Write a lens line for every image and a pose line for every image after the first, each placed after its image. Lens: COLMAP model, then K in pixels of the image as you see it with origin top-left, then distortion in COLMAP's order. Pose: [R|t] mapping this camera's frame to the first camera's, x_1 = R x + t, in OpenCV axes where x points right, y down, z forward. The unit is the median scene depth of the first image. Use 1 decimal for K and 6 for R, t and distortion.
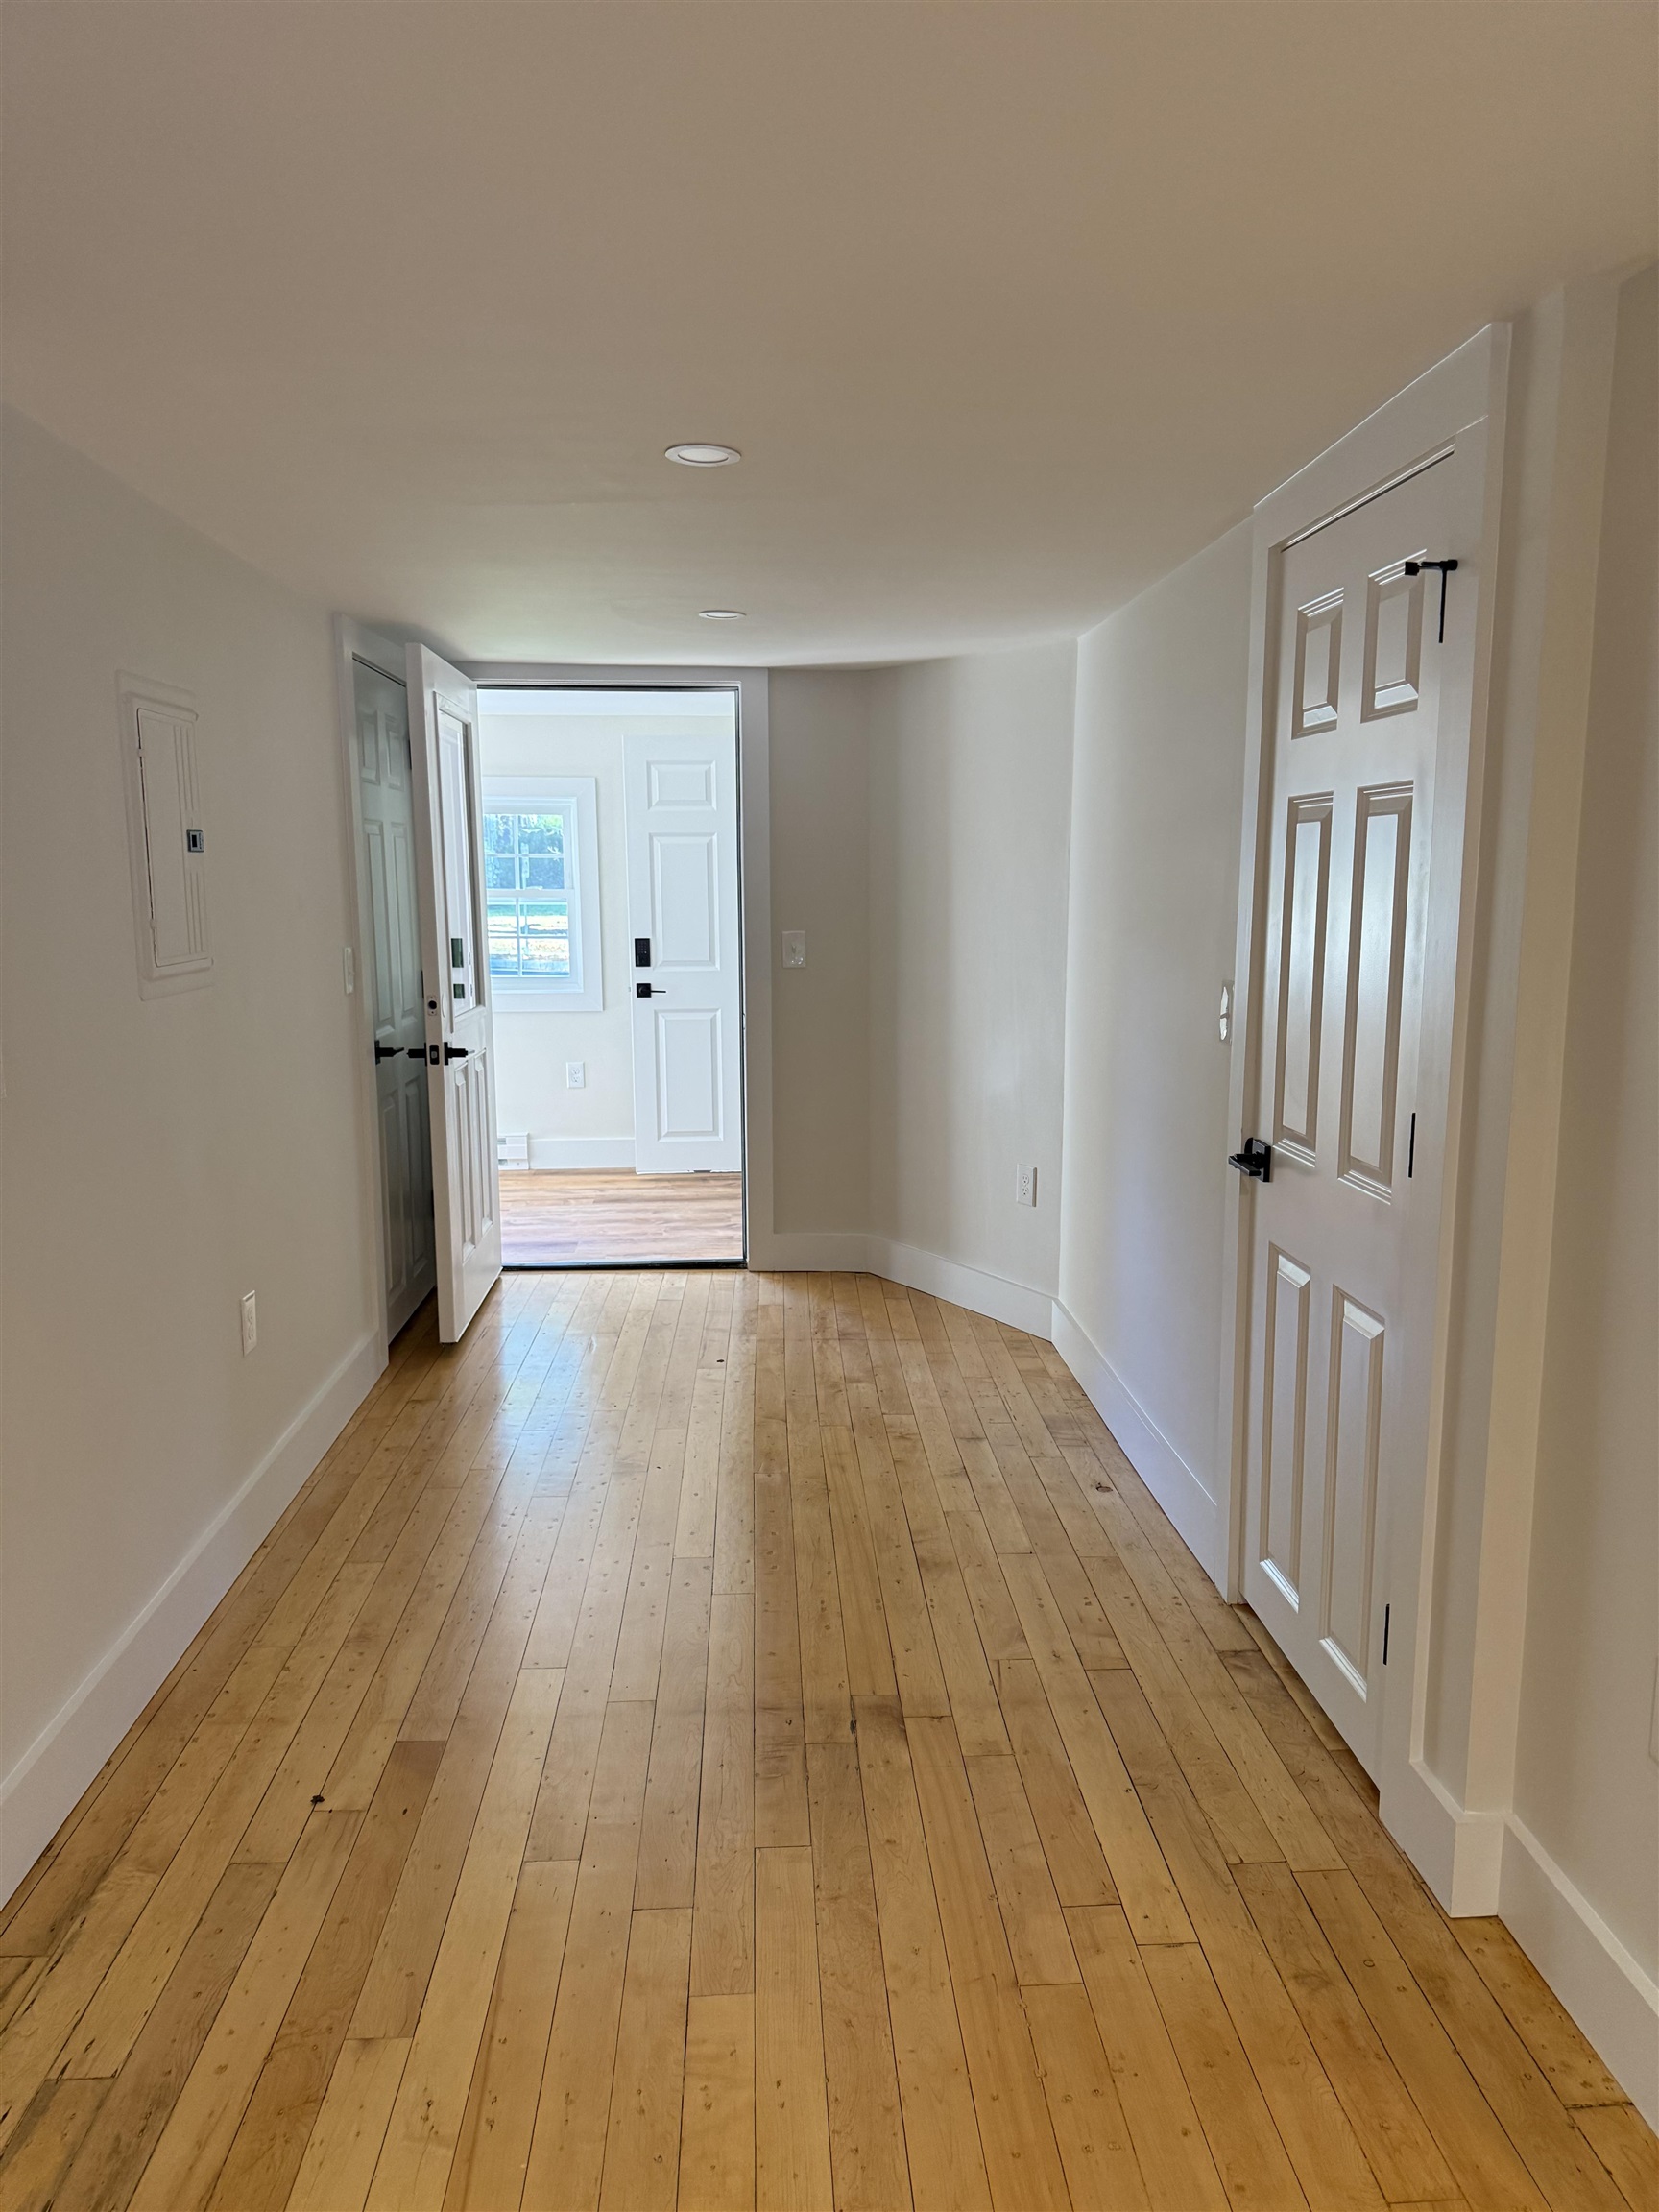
lens RADIAL K [[1528.0, 0, 829.5], [0, 1528.0, 1106.0], [0, 0, 1]] dist [0.108056, -0.146348]
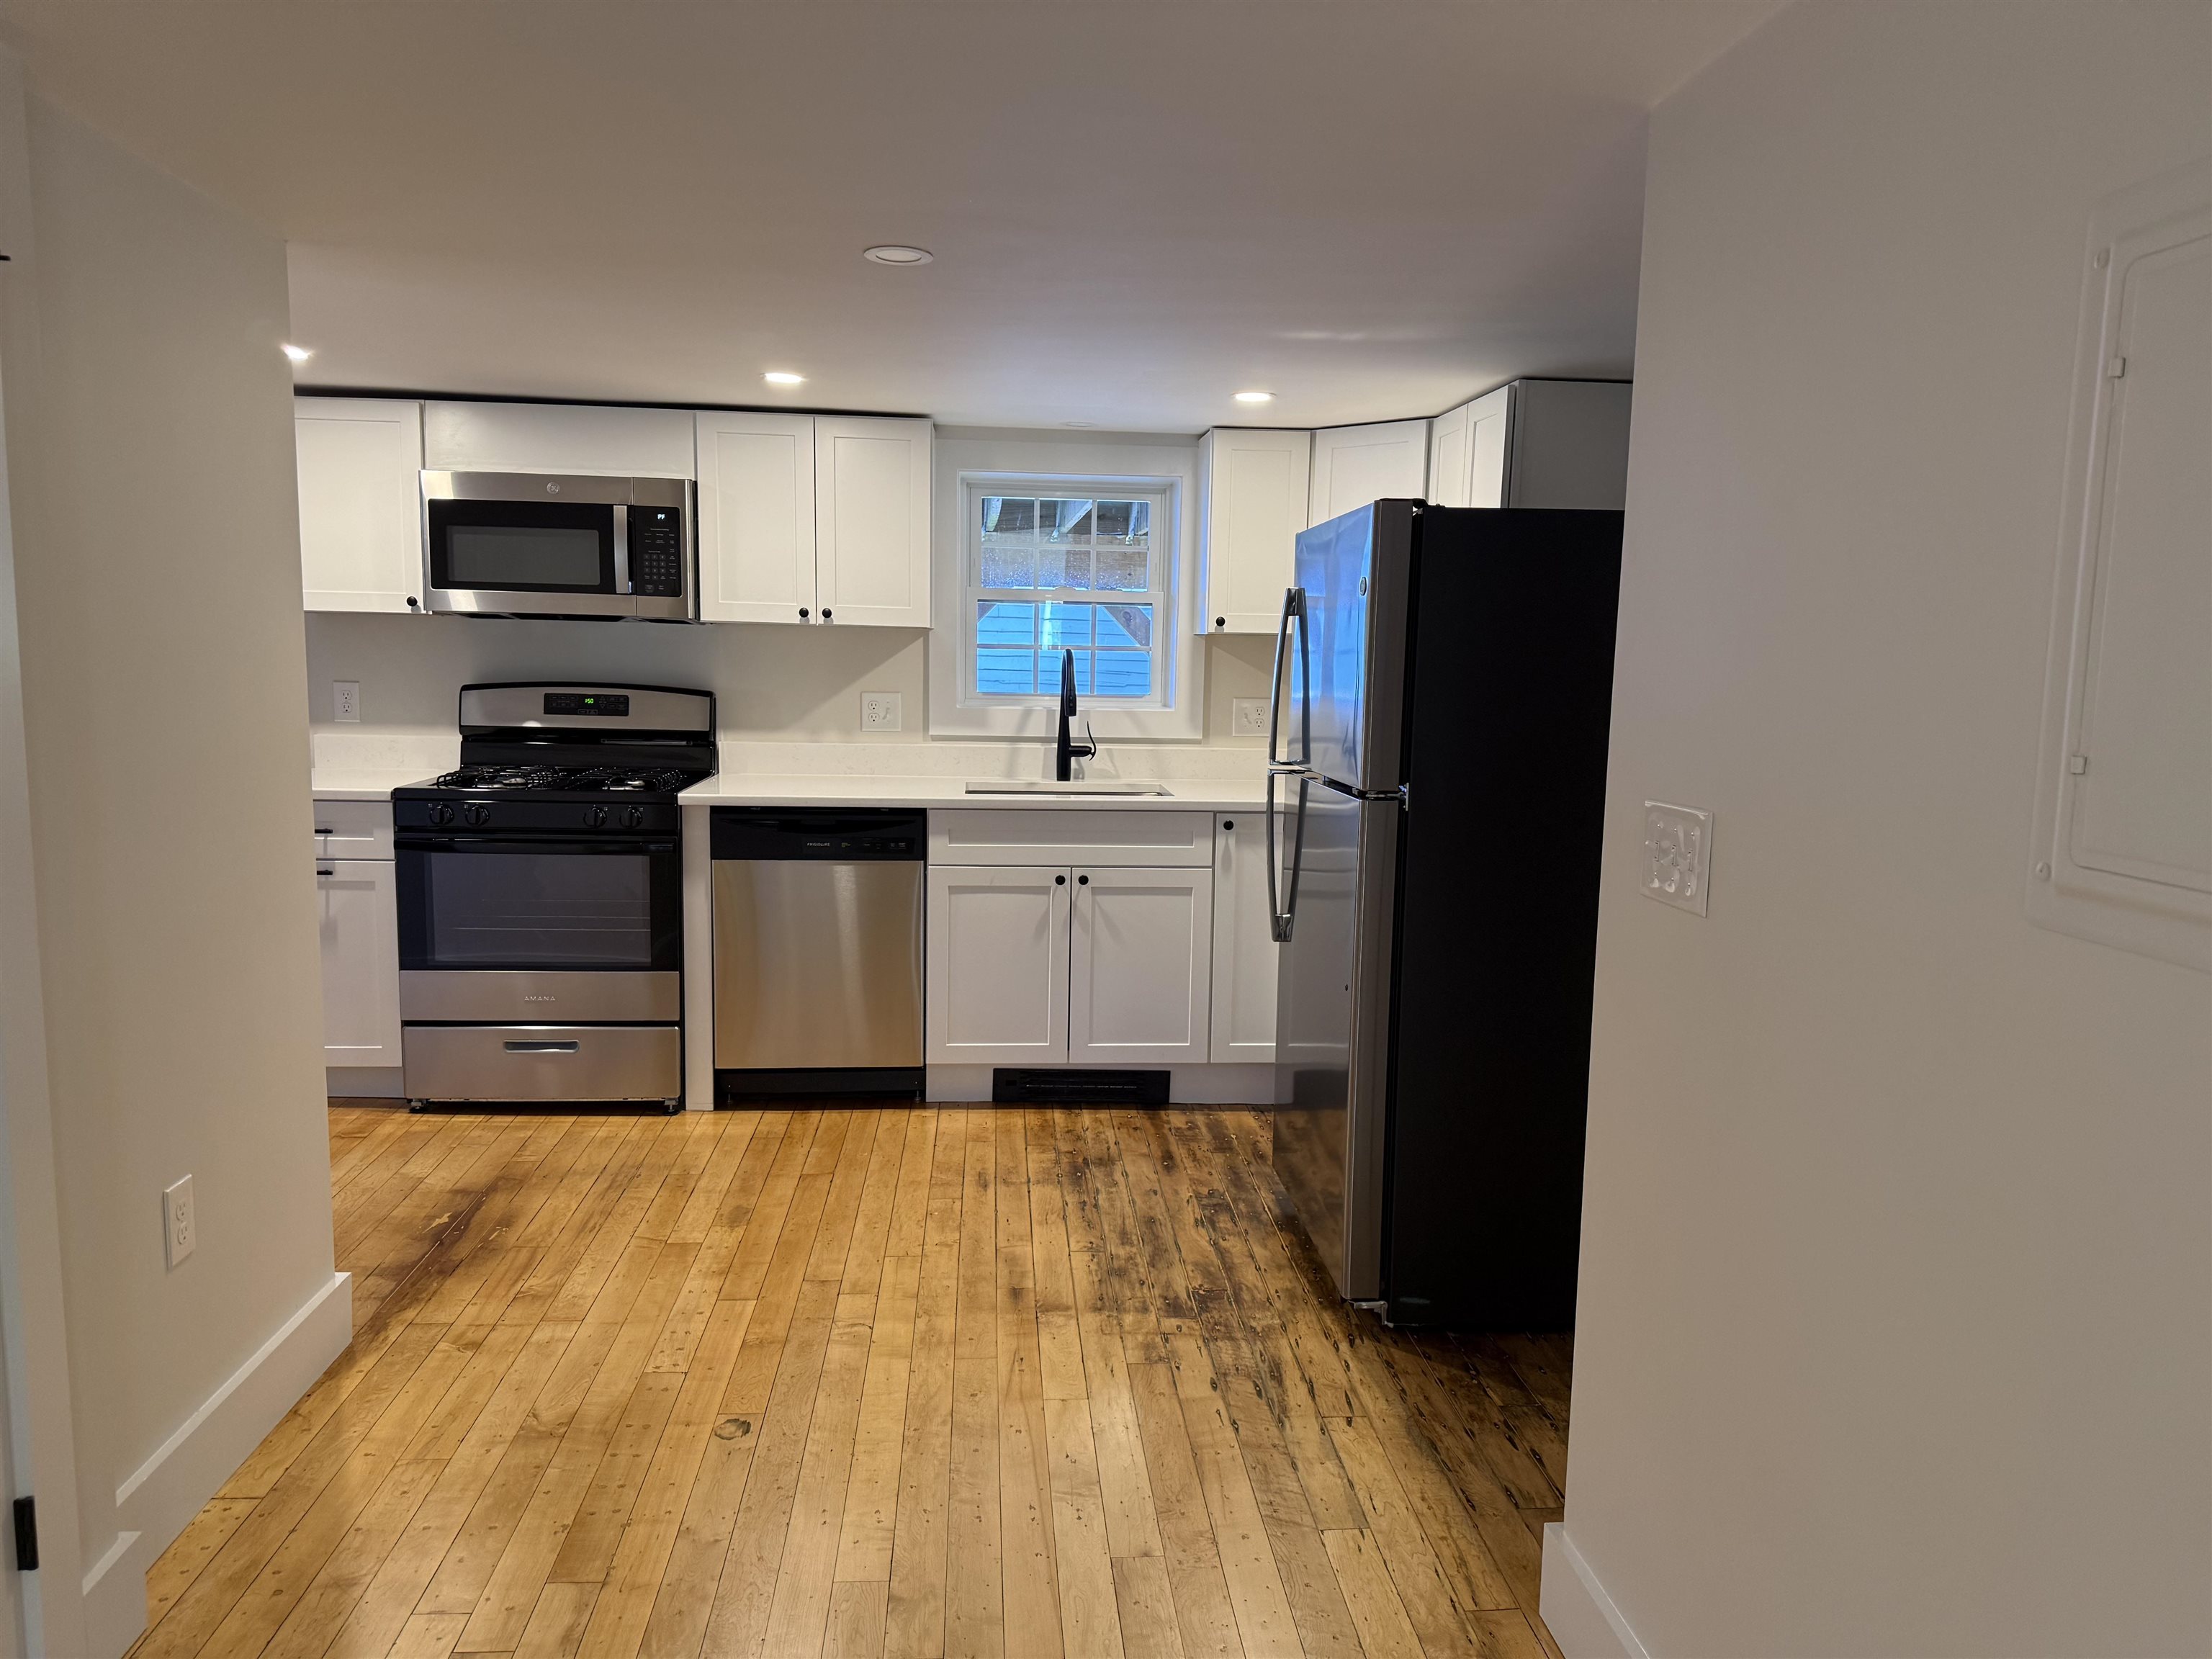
lens RADIAL K [[1528.0, 0, 1106.0], [0, 1528.0, 841.9], [0, 0, 1]] dist [0.108056, -0.146348]
pose [[-0.999477, -0.012431, -0.029842, -0.217308], [-0.020349, 0.959211, 0.281958, -0.306995], [0.025119, 0.282418, -0.958963, 2.023835]]
